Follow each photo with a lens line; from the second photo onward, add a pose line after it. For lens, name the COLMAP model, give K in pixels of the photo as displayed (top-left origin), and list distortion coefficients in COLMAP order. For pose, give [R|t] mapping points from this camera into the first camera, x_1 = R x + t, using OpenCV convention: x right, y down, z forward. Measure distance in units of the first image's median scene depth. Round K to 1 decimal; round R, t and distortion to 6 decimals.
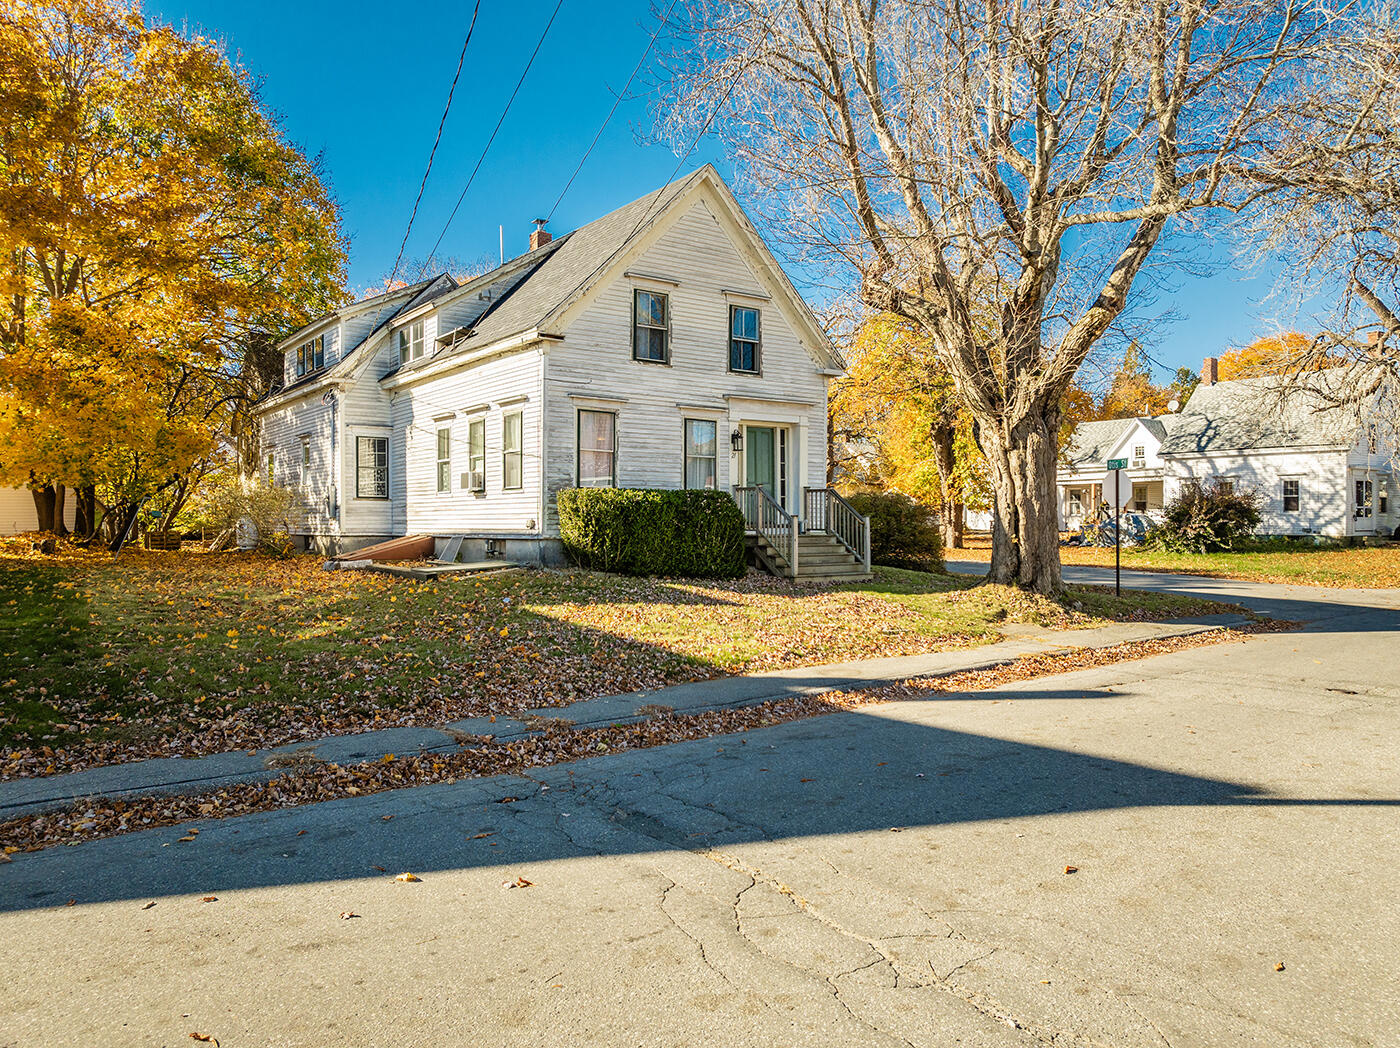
lens RADIAL K [[991.5, 0, 700.0], [0, 991.5, 524.0], [0, 0, 1]] dist [-0.032592, 0.005862]
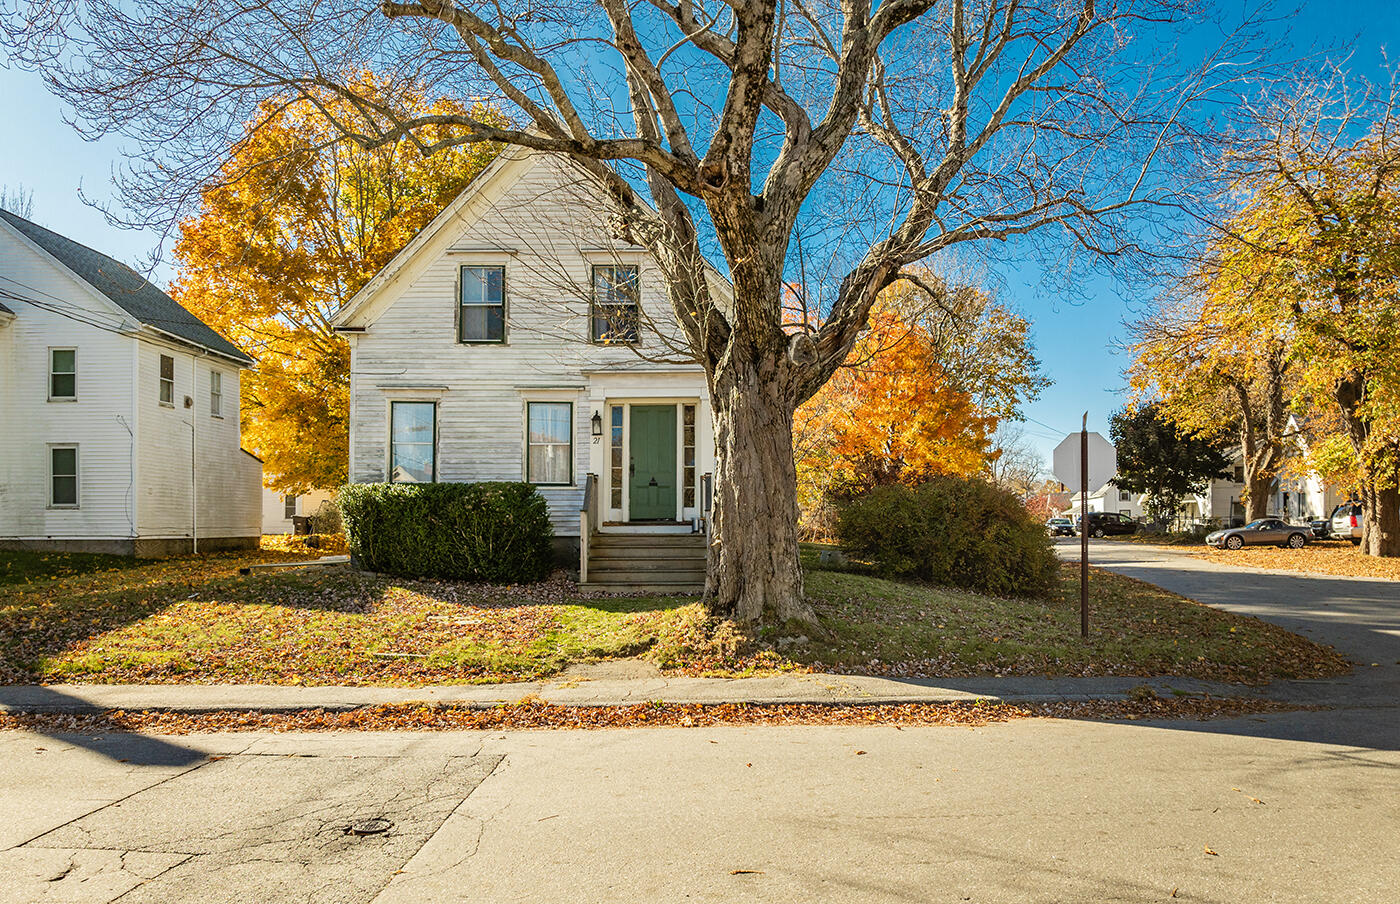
lens RADIAL K [[992.0, 0, 705.9], [0, 992.0, 525.6], [0, 0, 1]] dist [-0.048154, 0.023017]
pose [[0.806550, -0.000124, -0.591166, 0.648630], [0.001056, 0.999999, 0.001231, 0.003271], [0.591165, -0.001617, 0.806549, 0.387013]]
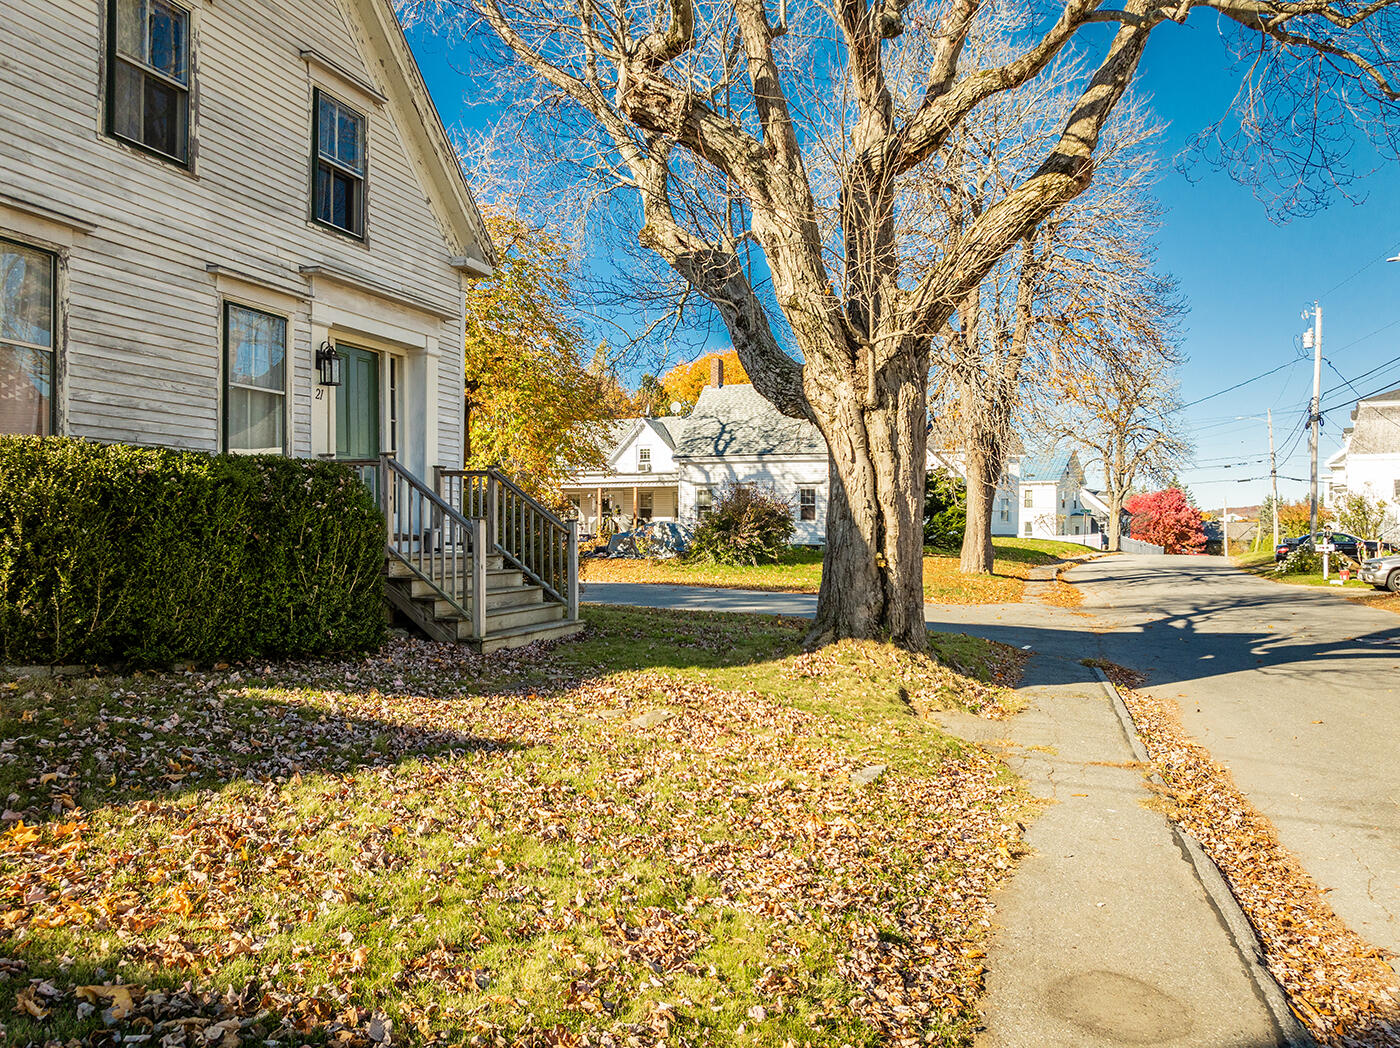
lens RADIAL K [[996.3, 0, 711.1], [0, 996.3, 550.9], [0, 0, 1]] dist [-0.032808, 0.000233]
pose [[0.823308, -0.007501, 0.567546, -0.090461], [-0.003781, 0.999818, 0.018699, -0.001346], [-0.567583, -0.017541, 0.823129, 0.509673]]
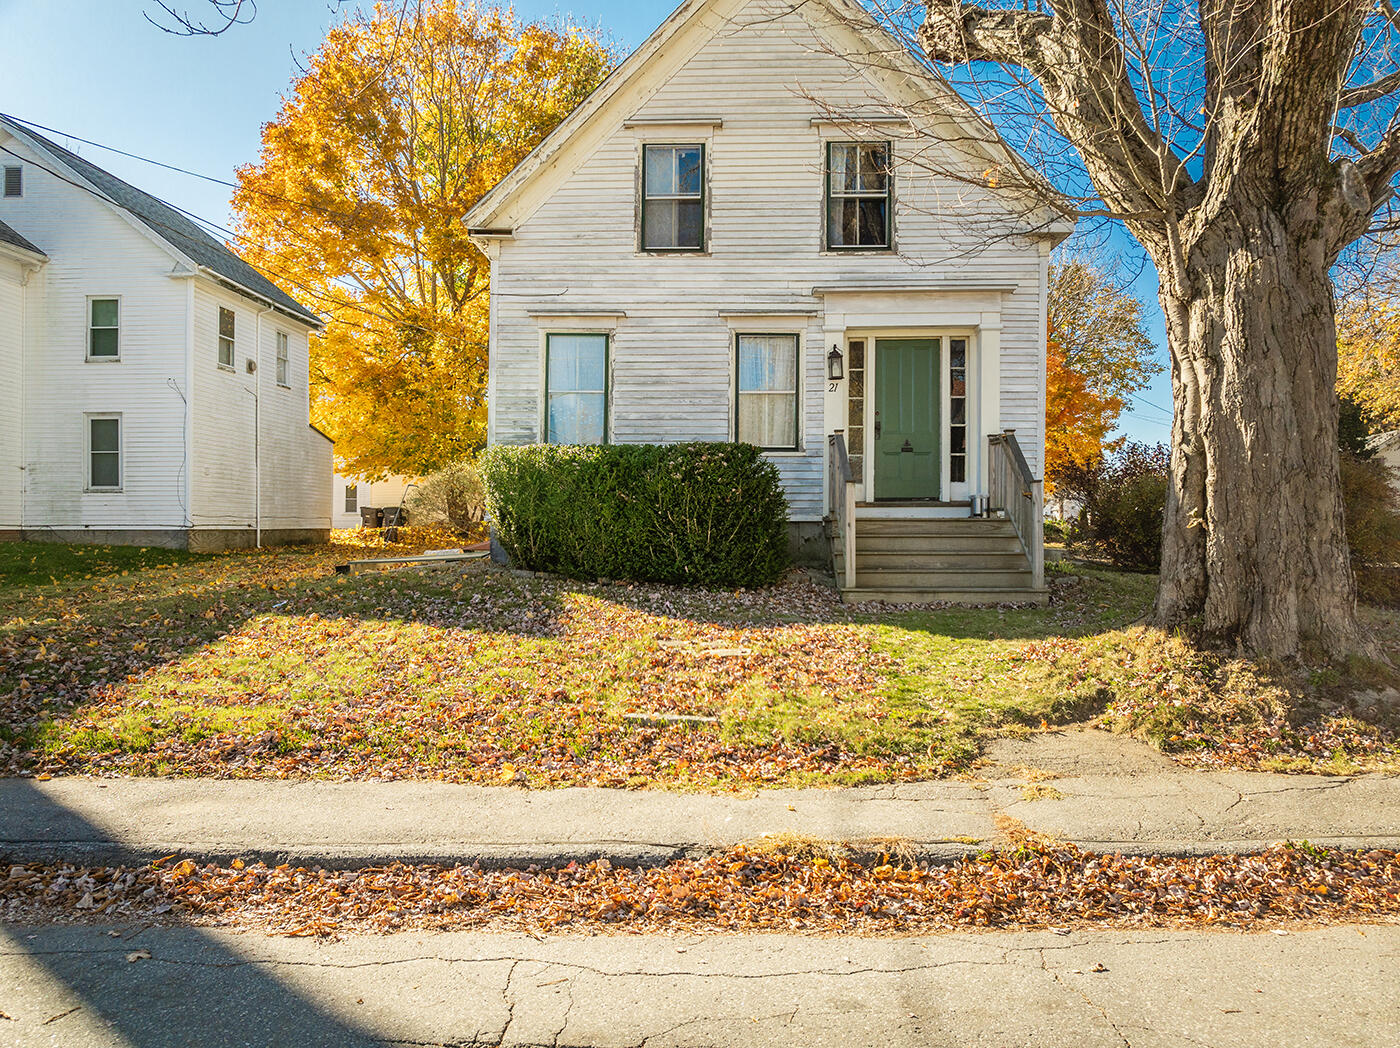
lens RADIAL K [[991.5, 0, 700.0], [0, 991.5, 524.0], [0, 0, 1]] dist [-0.032592, 0.005862]
pose [[0.780591, 0.001202, -0.625041, 0.368887], [-0.001636, 0.999999, -0.000120, 0.015672], [0.625040, 0.001116, 0.780592, 0.500532]]
